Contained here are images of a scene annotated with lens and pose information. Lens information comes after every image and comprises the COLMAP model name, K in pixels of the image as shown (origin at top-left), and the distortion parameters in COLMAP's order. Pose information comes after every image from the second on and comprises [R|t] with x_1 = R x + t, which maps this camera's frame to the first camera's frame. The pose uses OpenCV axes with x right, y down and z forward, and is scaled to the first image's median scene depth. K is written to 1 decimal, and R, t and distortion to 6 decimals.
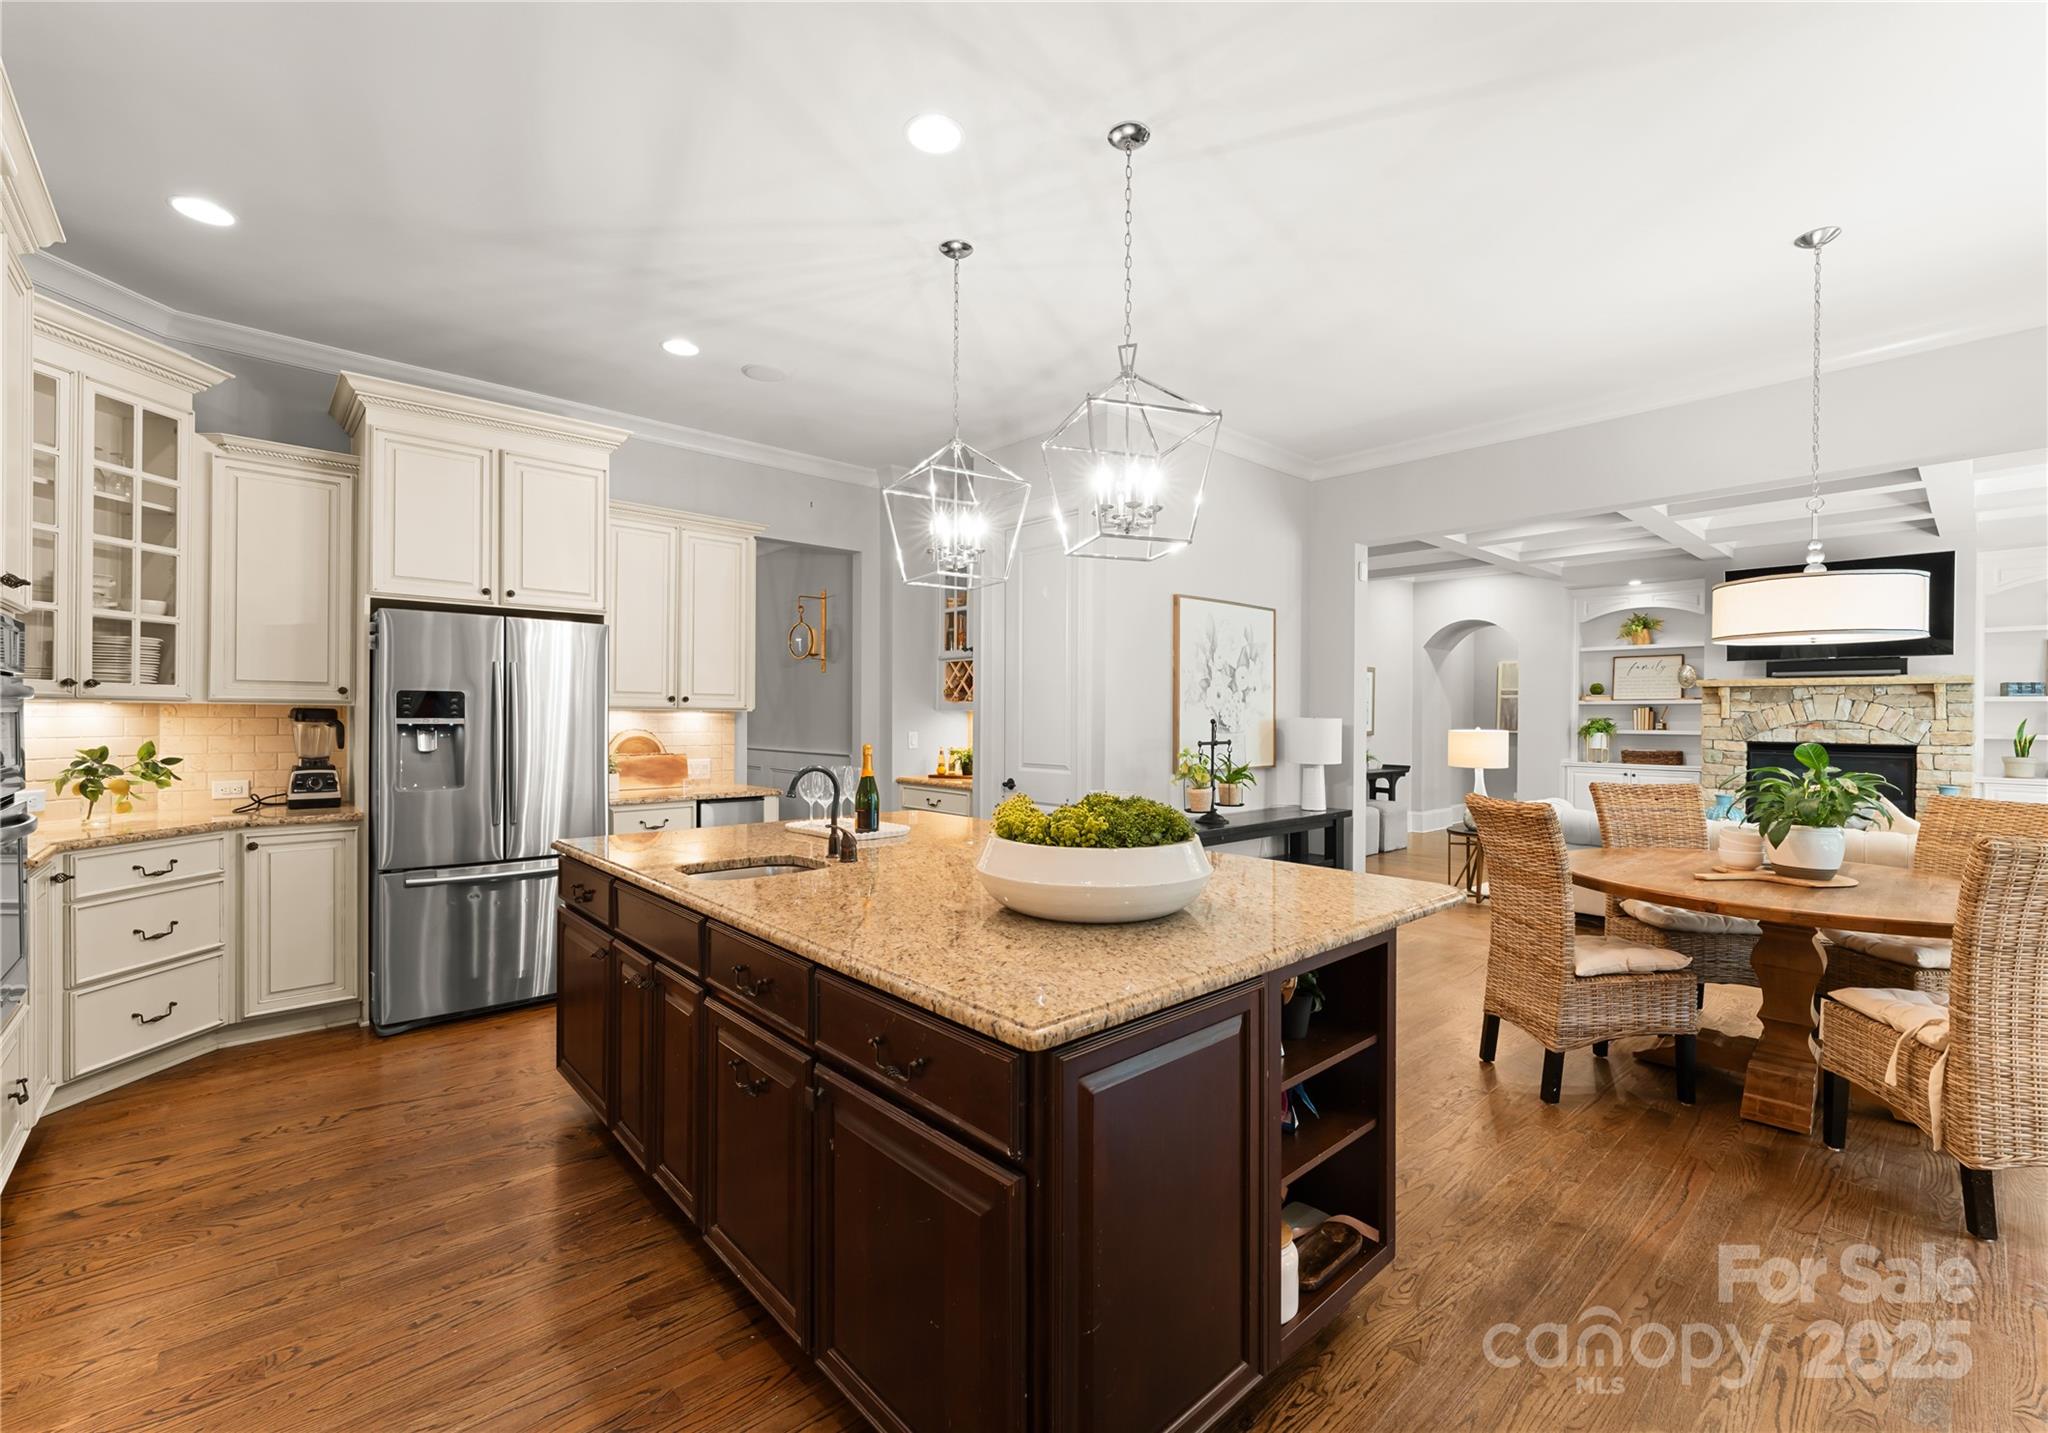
lens RADIAL K [[878.0, 0, 1024.0], [0, 878.0, 716.5], [0, 0, 1]] dist [0.002024, -0.000023]
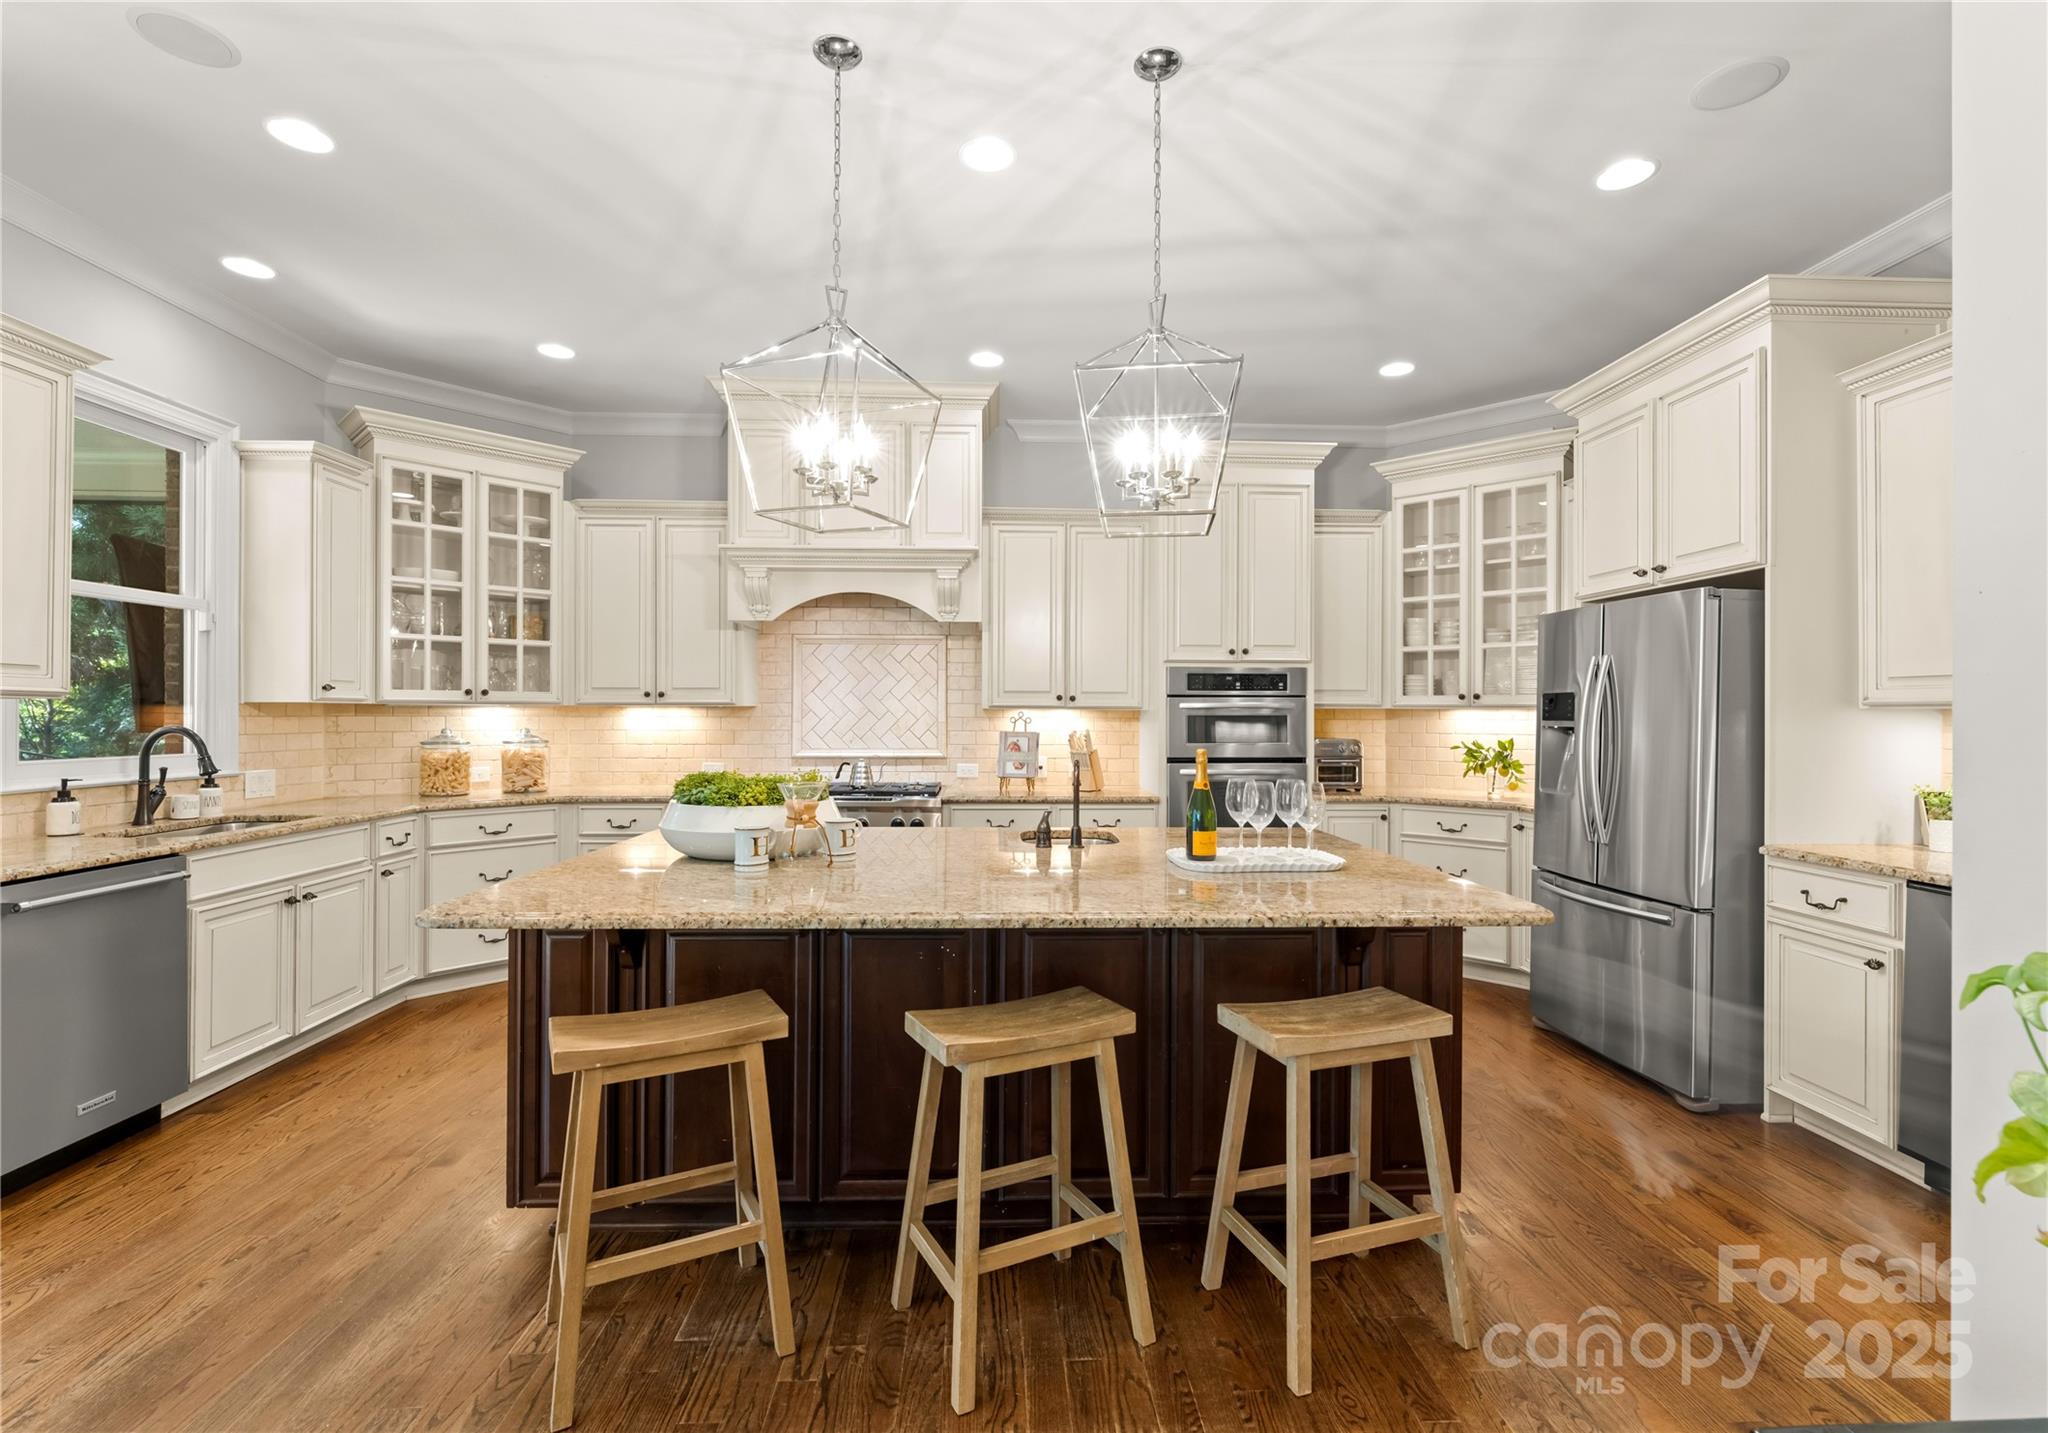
lens RADIAL K [[899.8, 0, 1024.0], [0, 899.8, 716.5], [0, 0, 1]] dist [0.000590, -0.000755]
pose [[-0.650008, -0.008614, -0.759879, 0.236701], [-0.005124, 0.999963, -0.006952, 0.003532], [0.759910, -0.000625, -0.650028, 0.601106]]
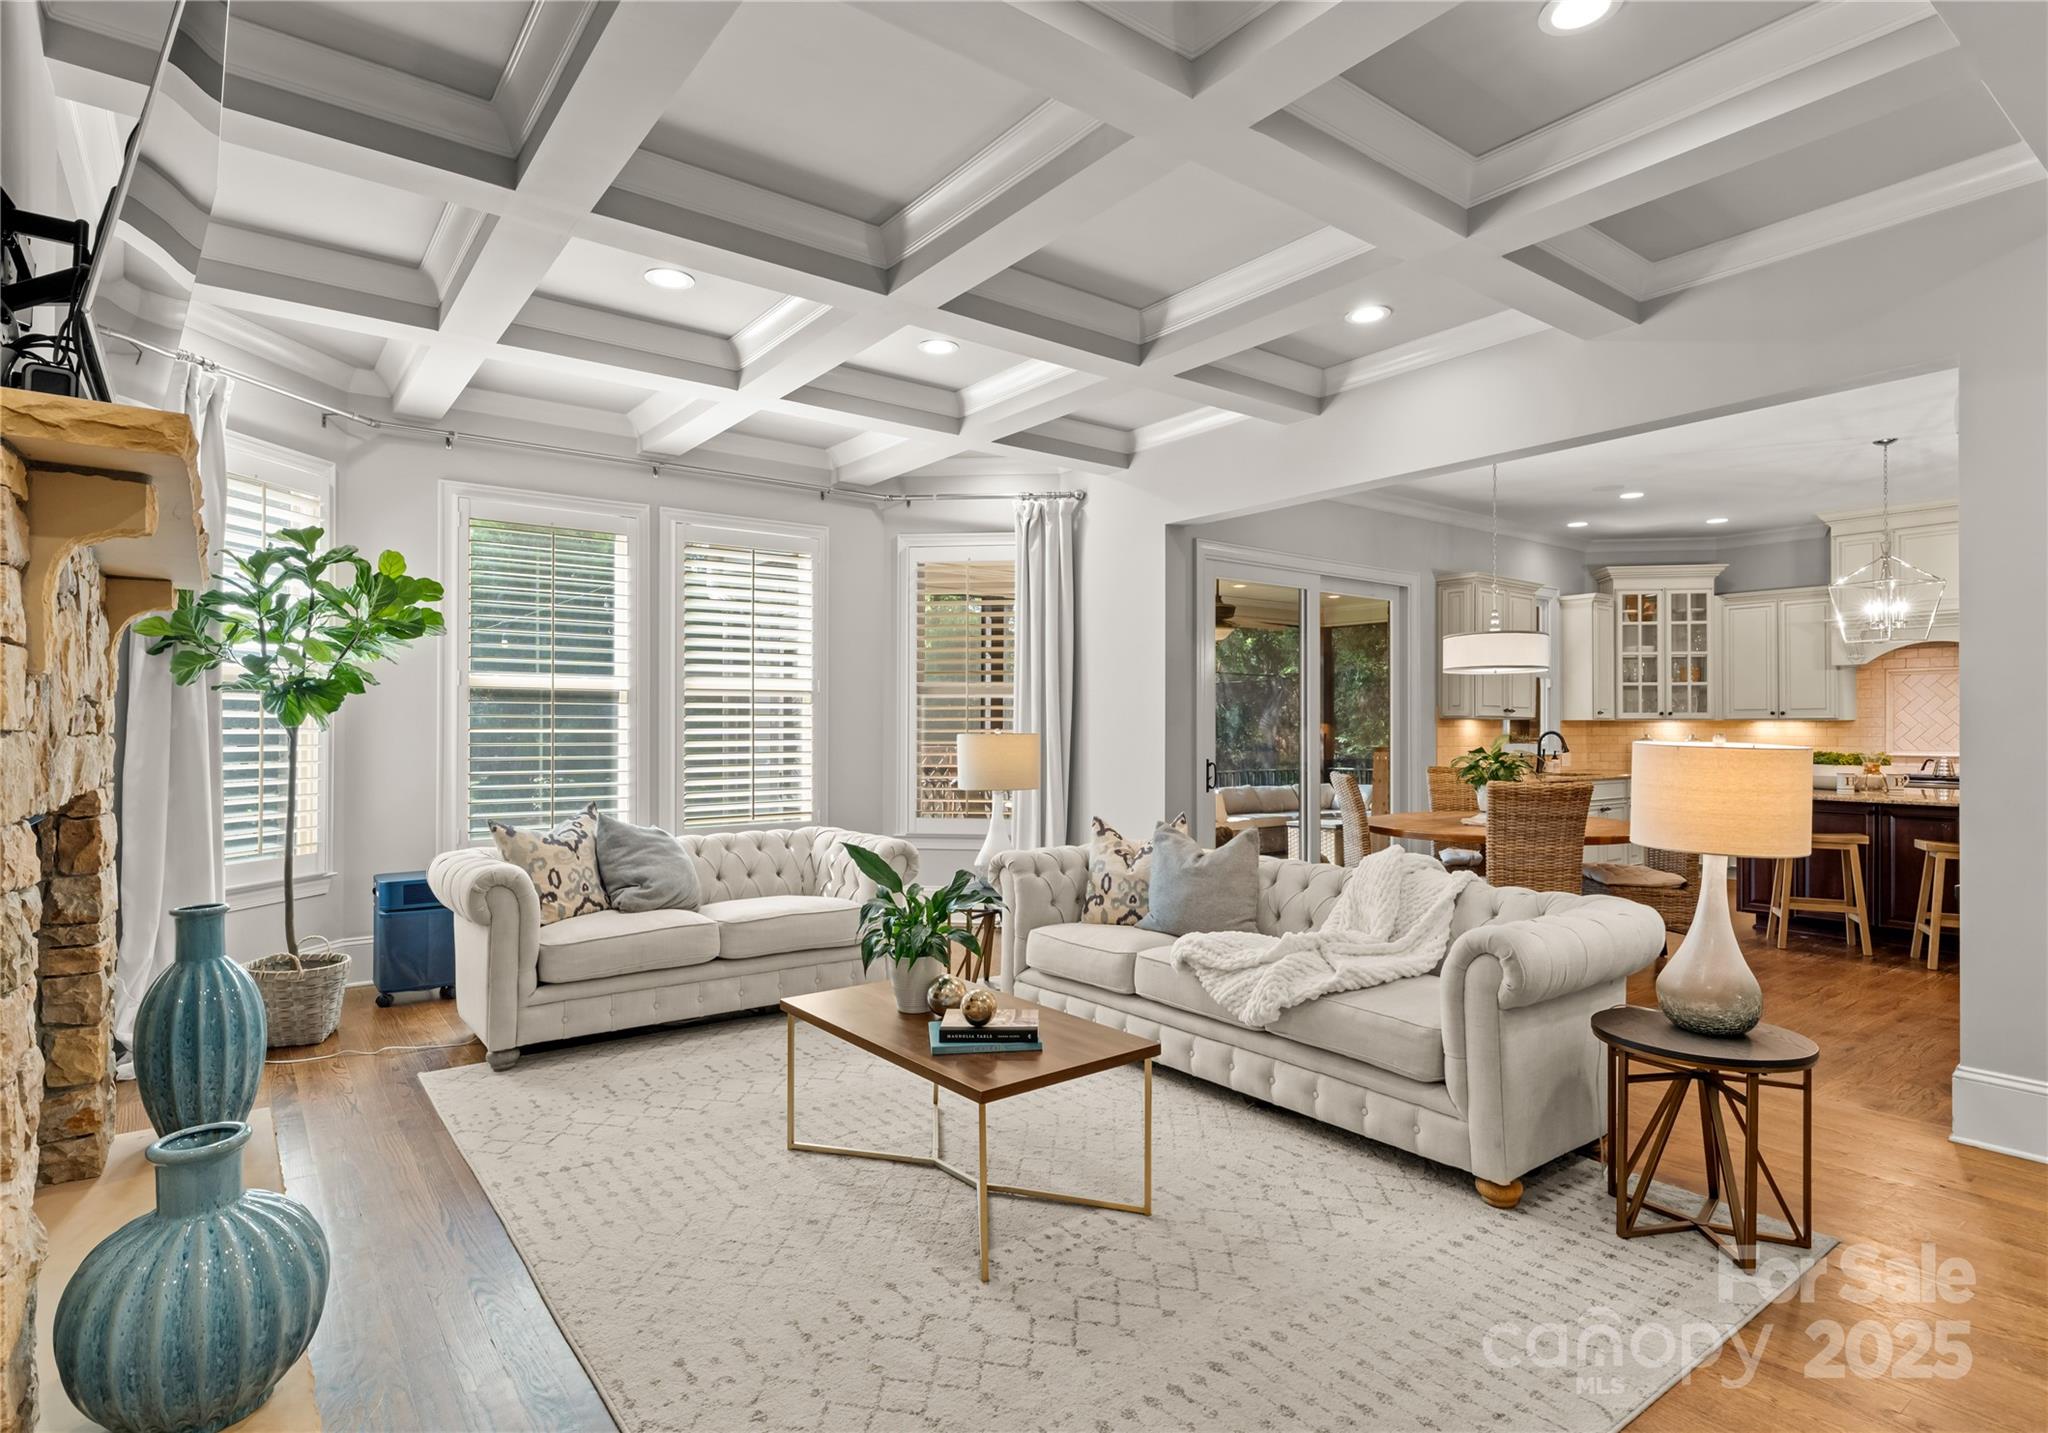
lens RADIAL K [[1076.6, 0, 1043.8], [0, 1076.6, 722.1], [0, 0, 1]] dist [-0.000957, -0.001602]
pose [[-0.996272, -0.008357, 0.085867, 0.659137], [-0.008970, 0.999937, -0.006764, 0.010782], [-0.085805, -0.007509, -0.996284, 1.293111]]
